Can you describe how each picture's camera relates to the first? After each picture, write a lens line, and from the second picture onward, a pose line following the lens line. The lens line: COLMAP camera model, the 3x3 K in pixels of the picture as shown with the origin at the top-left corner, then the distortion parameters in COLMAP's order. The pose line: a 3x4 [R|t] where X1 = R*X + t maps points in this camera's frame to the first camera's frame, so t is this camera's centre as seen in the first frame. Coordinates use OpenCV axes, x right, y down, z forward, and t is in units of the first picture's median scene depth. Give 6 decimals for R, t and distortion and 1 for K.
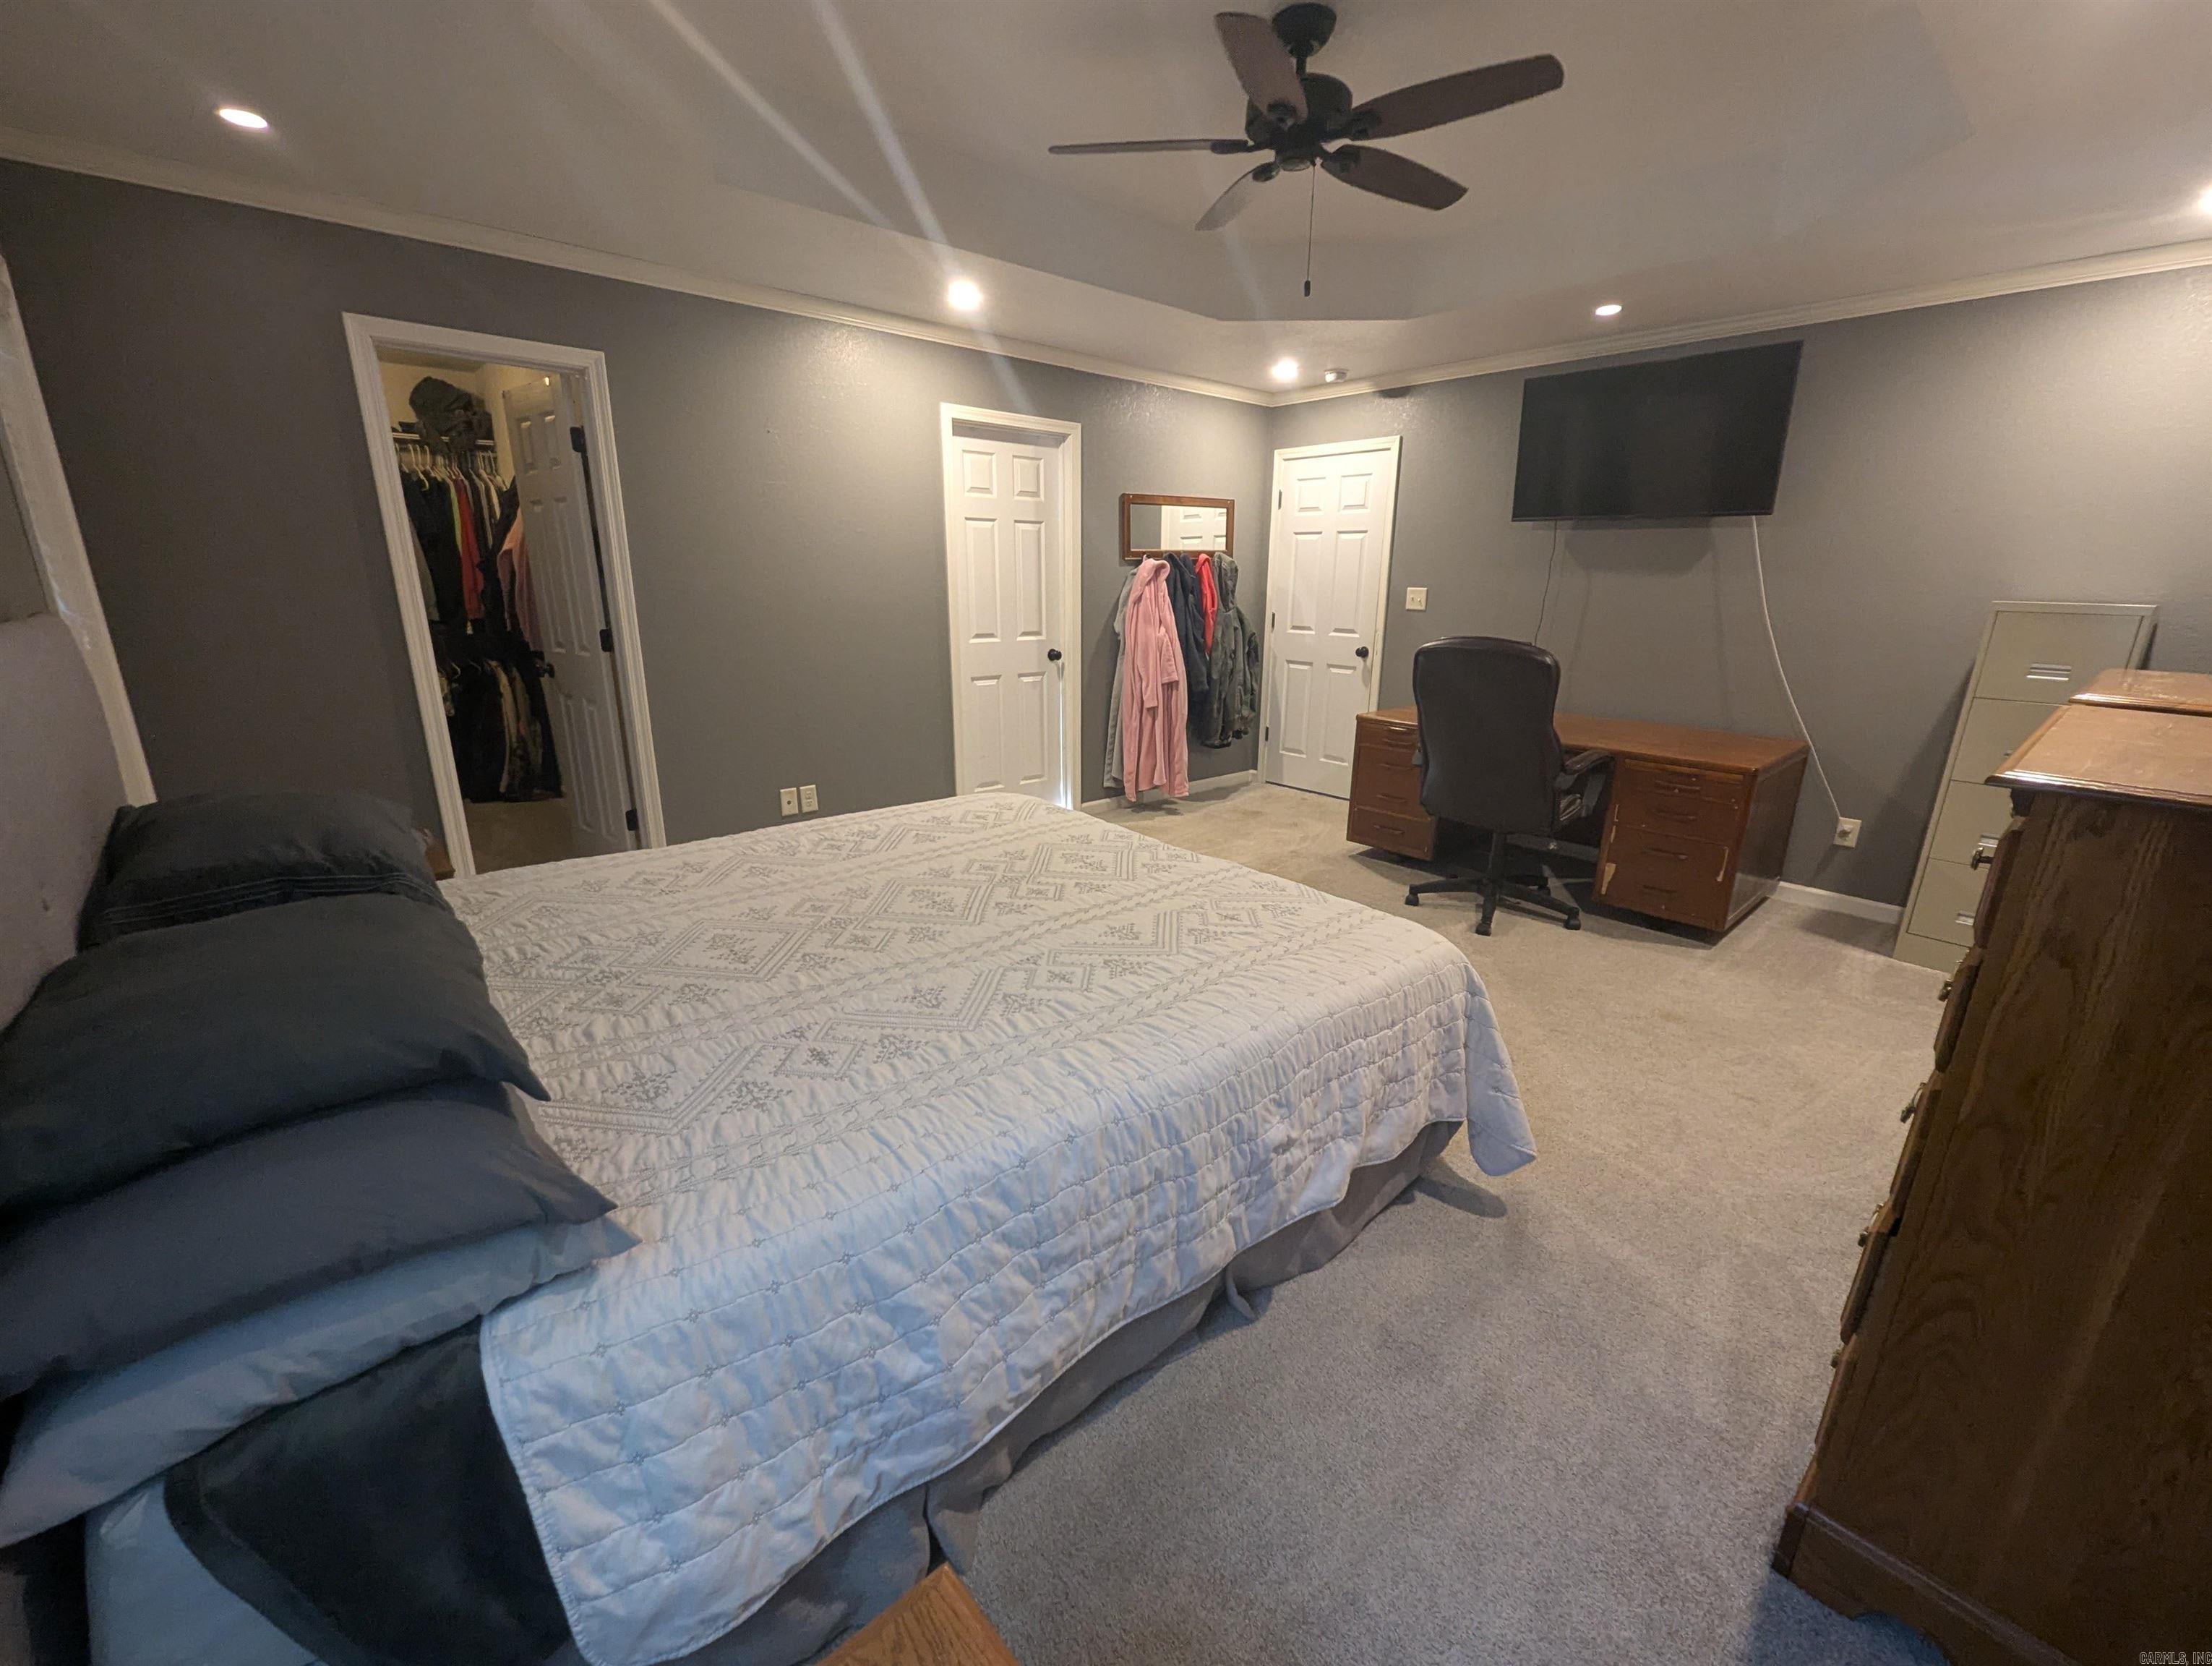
lens RADIAL K [[911.0, 0, 1109.5], [0, 911.0, 842.4], [0, 0, 1]] dist [0.003318, -0.000038]
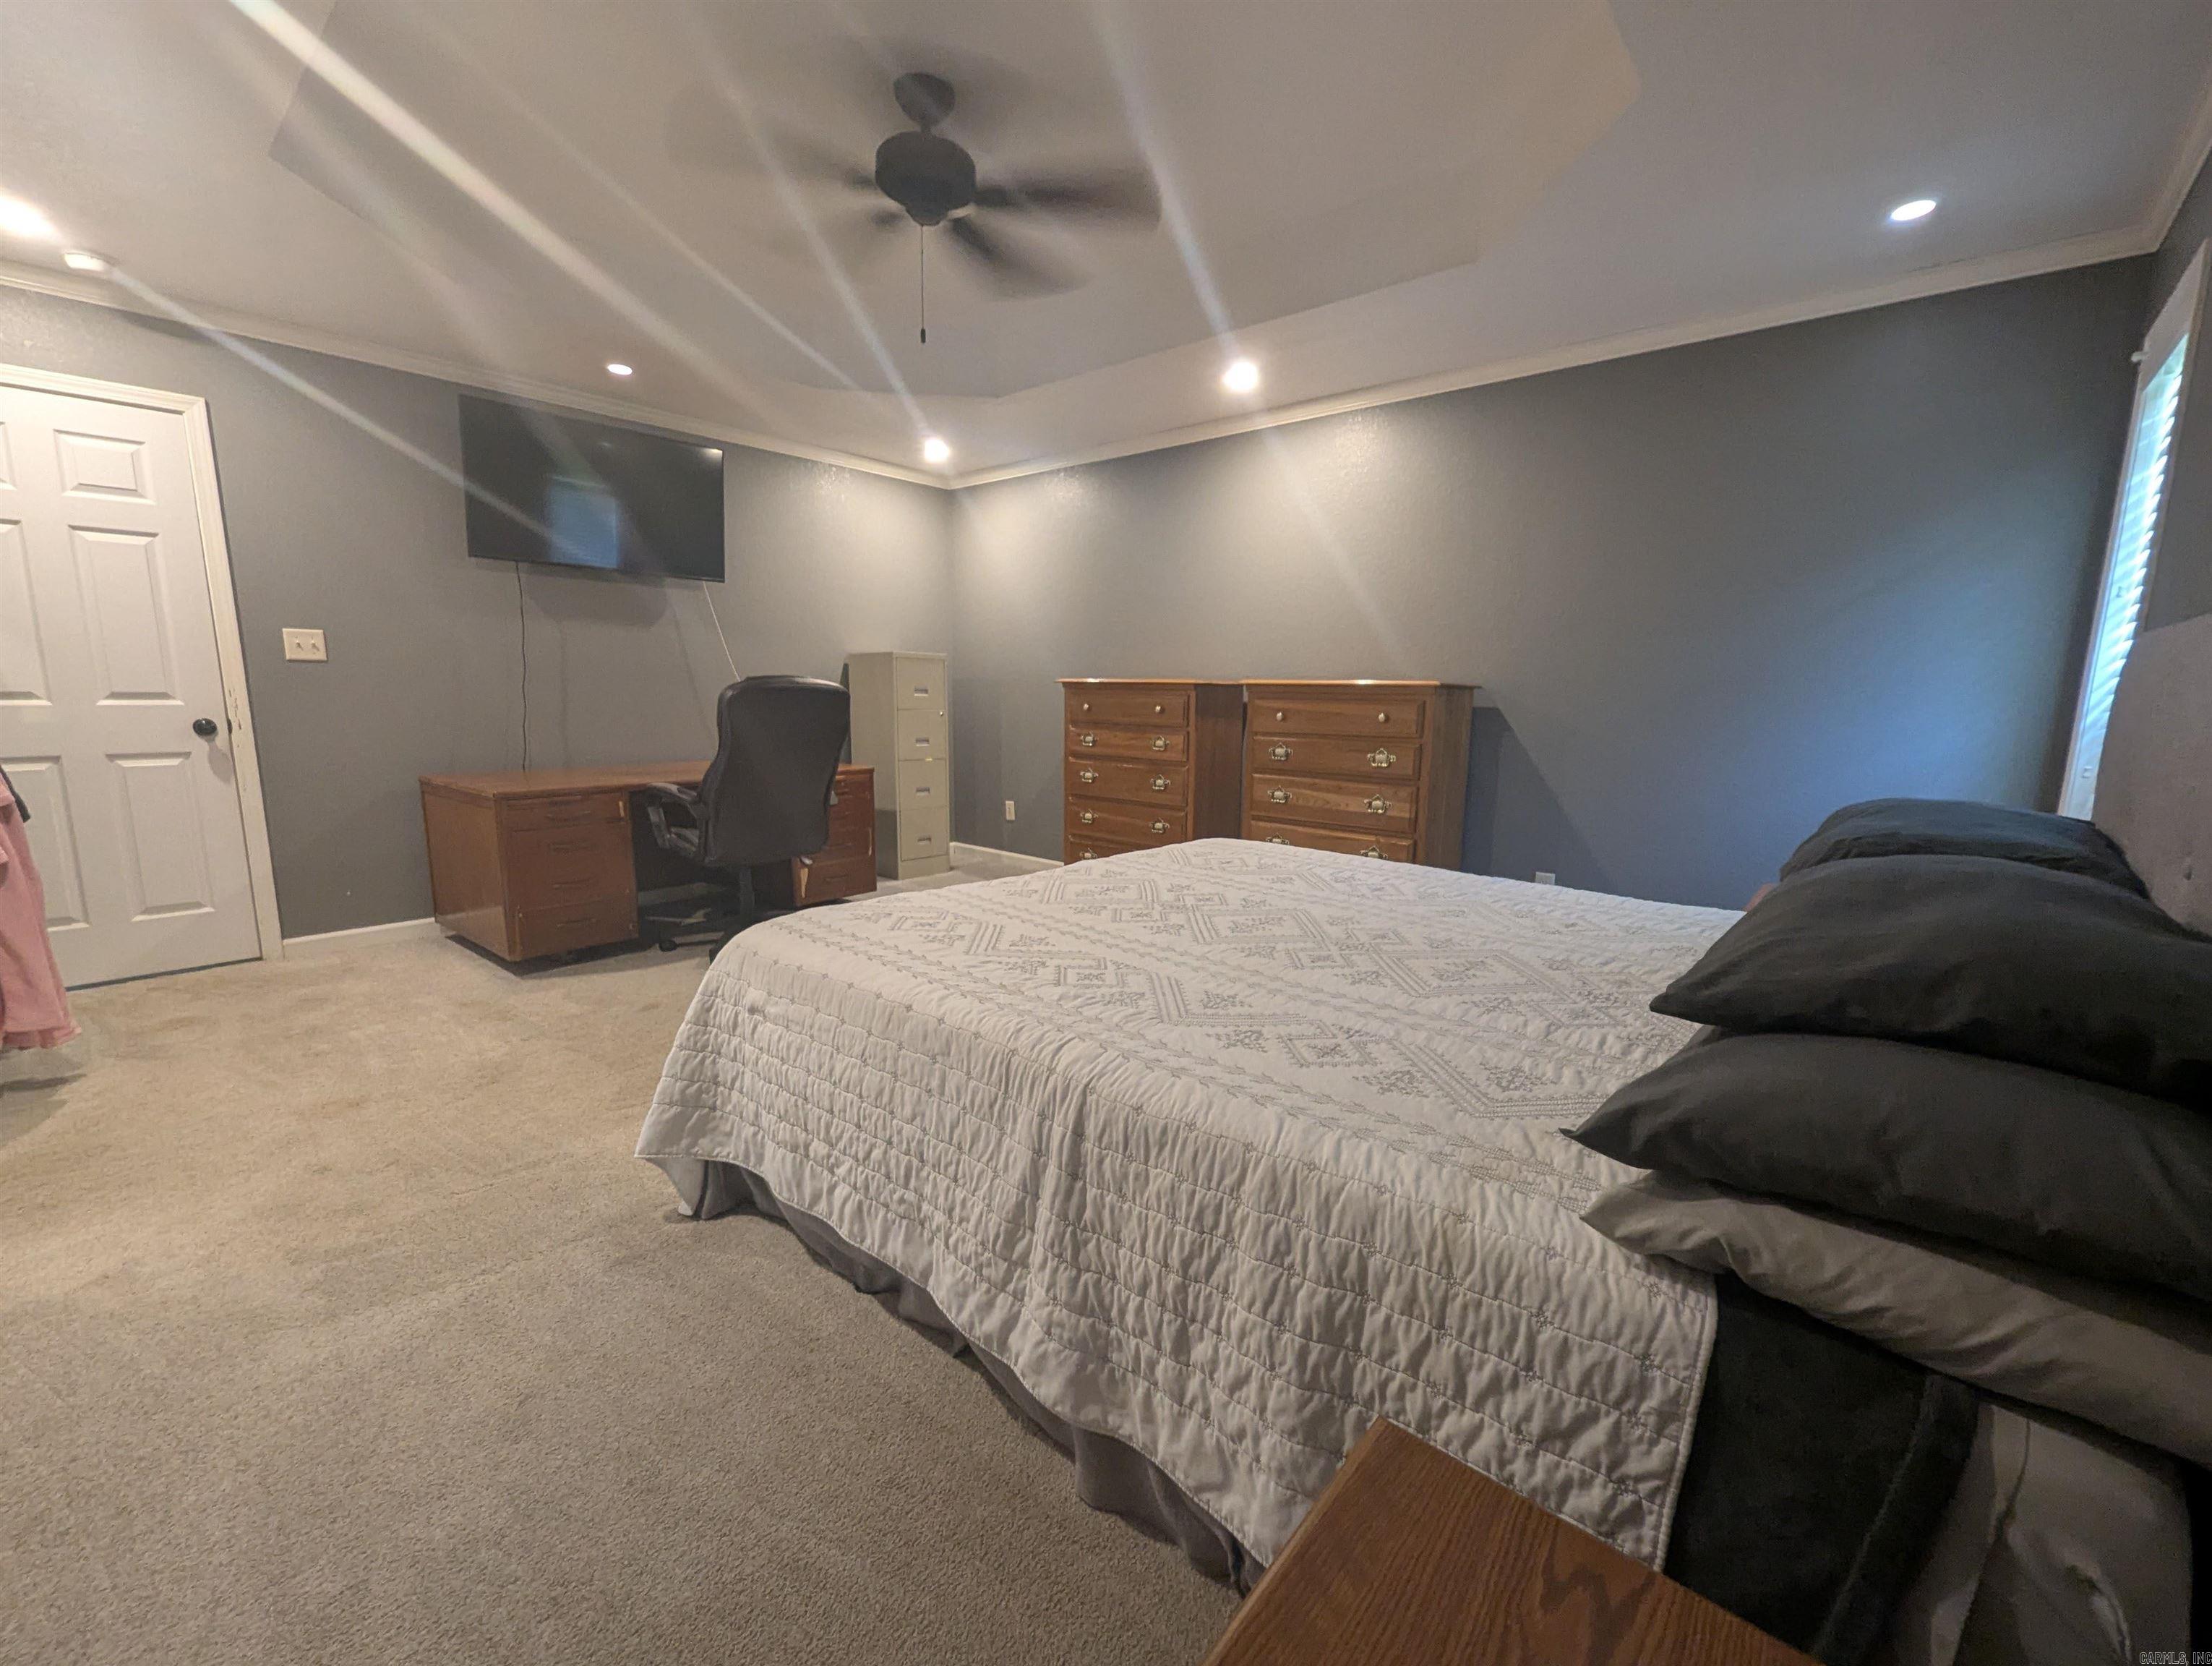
lens RADIAL K [[911.0, 0, 1117.6], [0, 911.0, 840.4], [0, 0, 1]] dist [0.003318, -0.000038]
pose [[-0.126417, -0.181672, 0.975200, -0.830644], [0.265697, 0.940965, 0.209737, -0.195822], [-0.955732, 0.285622, -0.070684, 0.907273]]
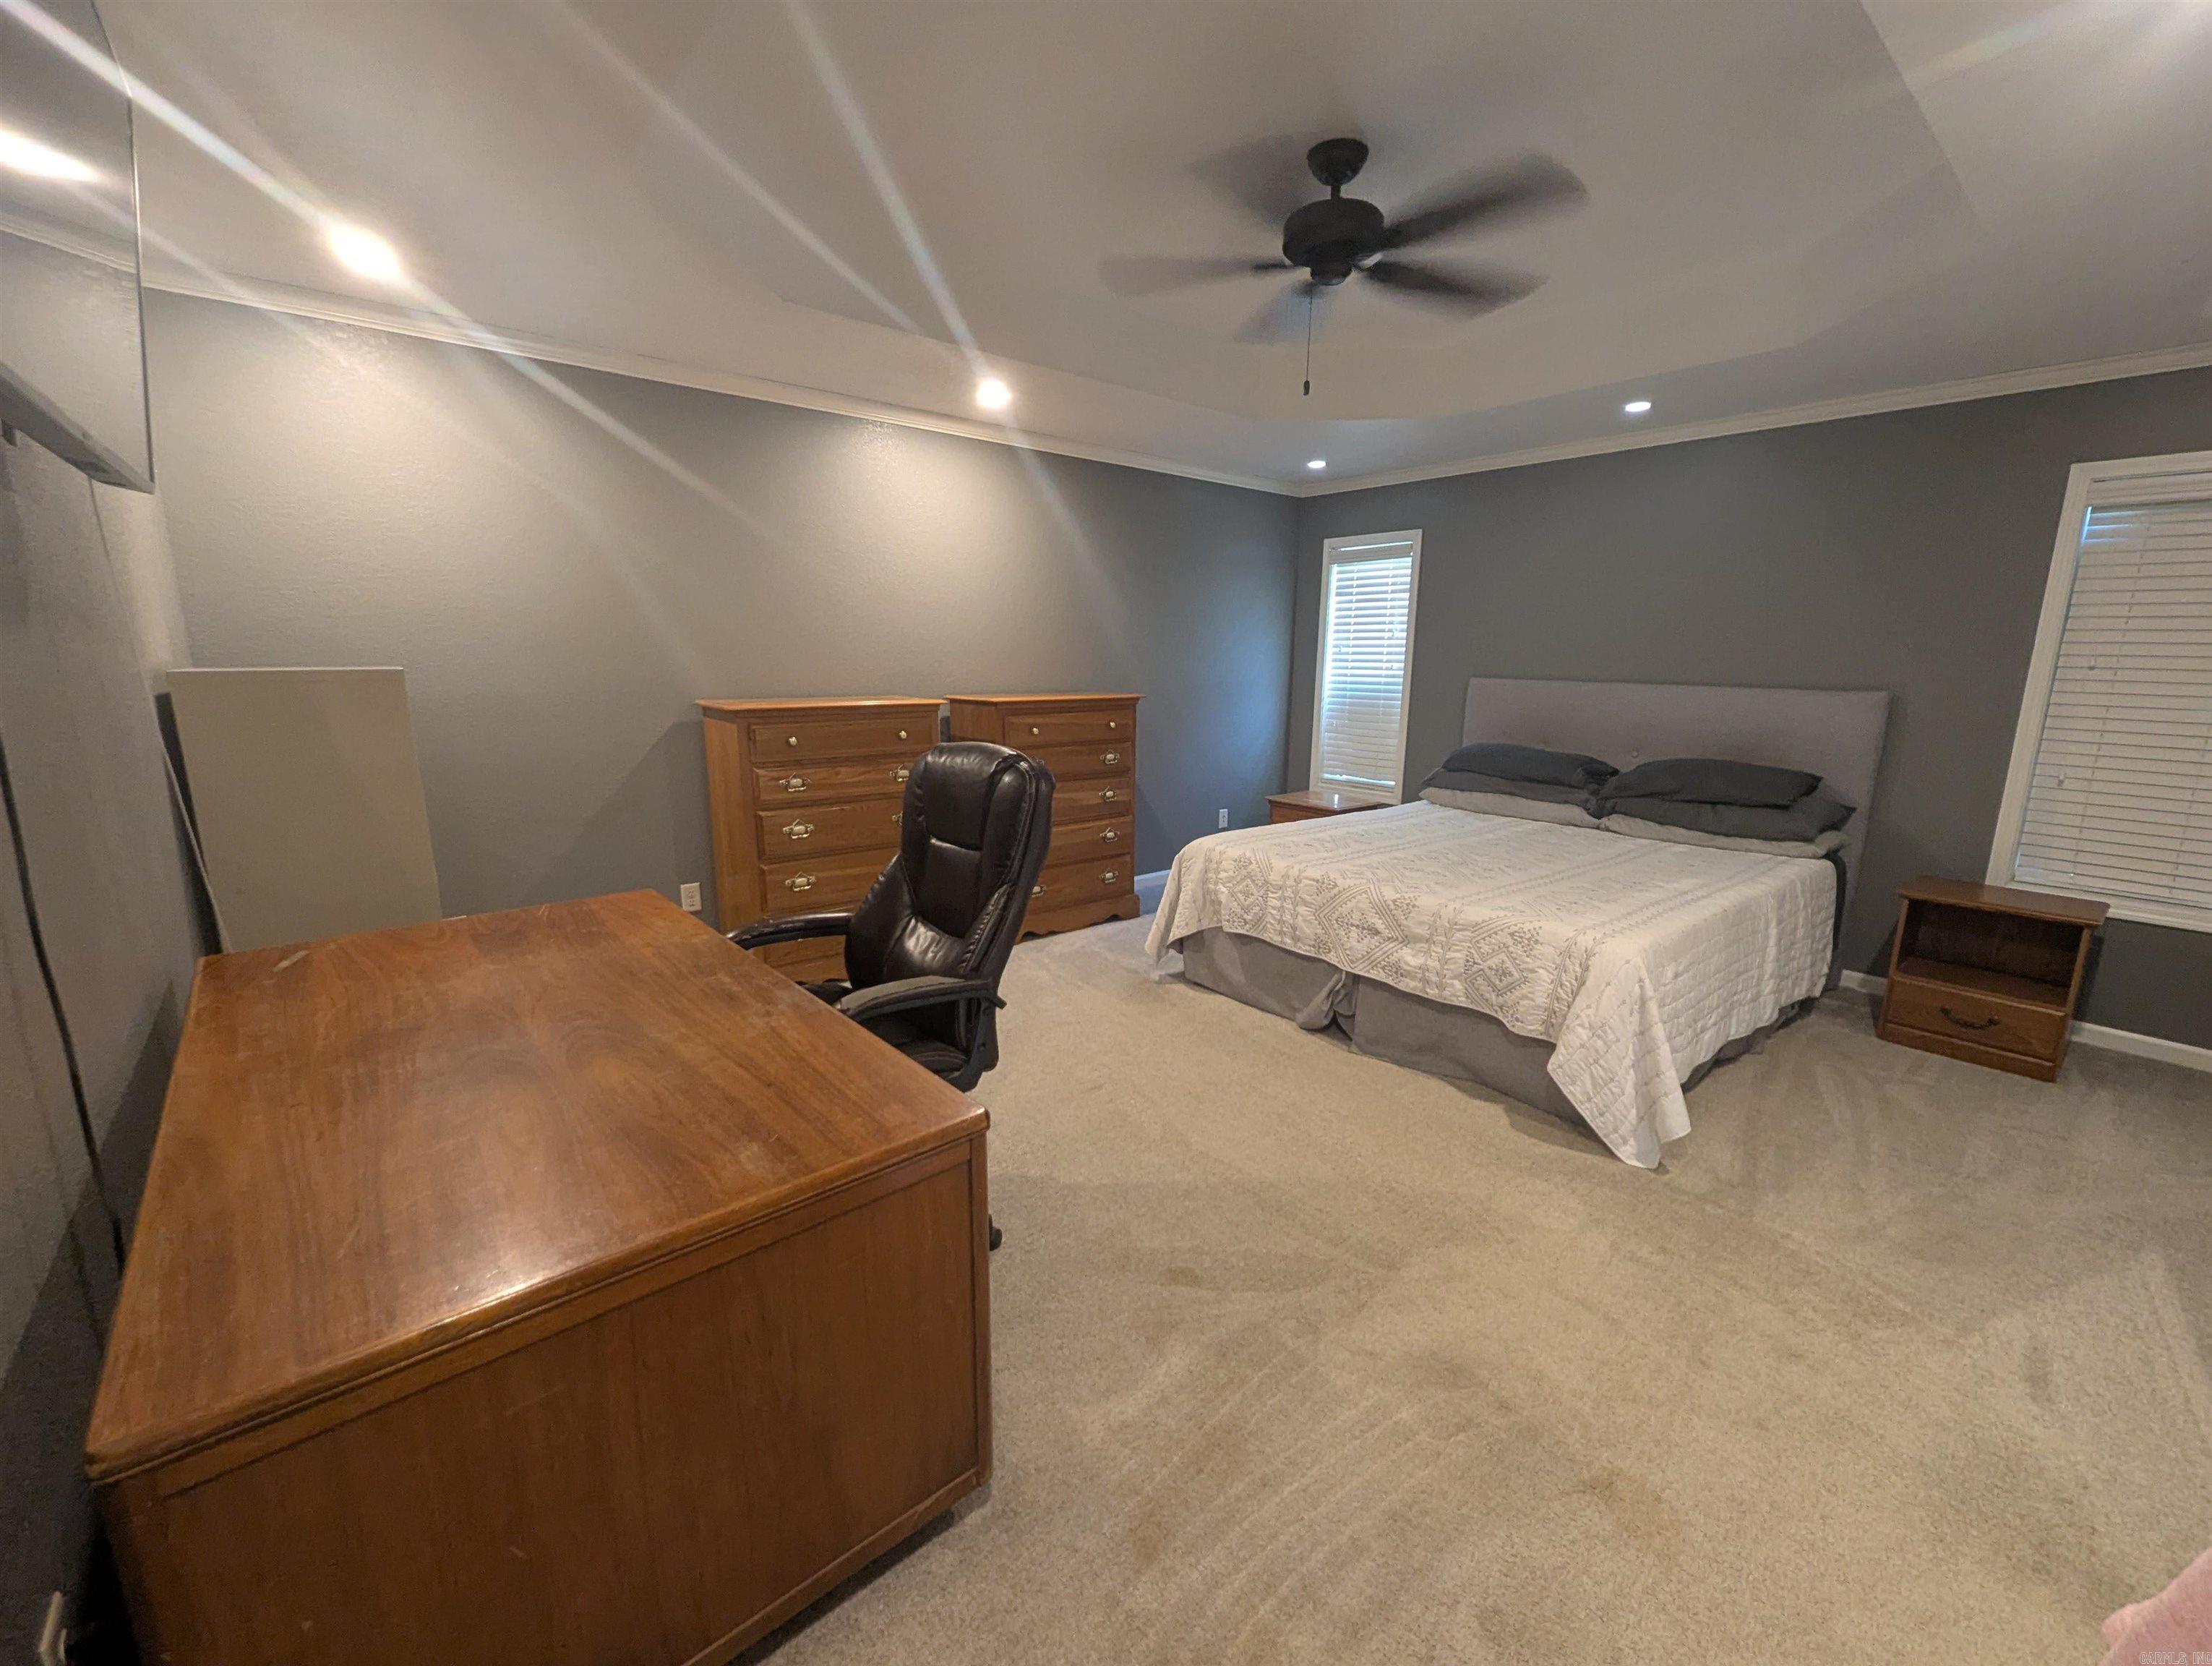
lens RADIAL K [[911.0, 0, 1121.3], [0, 911.0, 829.0], [0, 0, 1]] dist [0.003318, -0.000038]
pose [[-0.999645, -0.026615, 0.000853, 0.382219], [-0.023220, 0.886914, 0.461350, -0.575856], [-0.013035, 0.461166, -0.887218, 1.940984]]
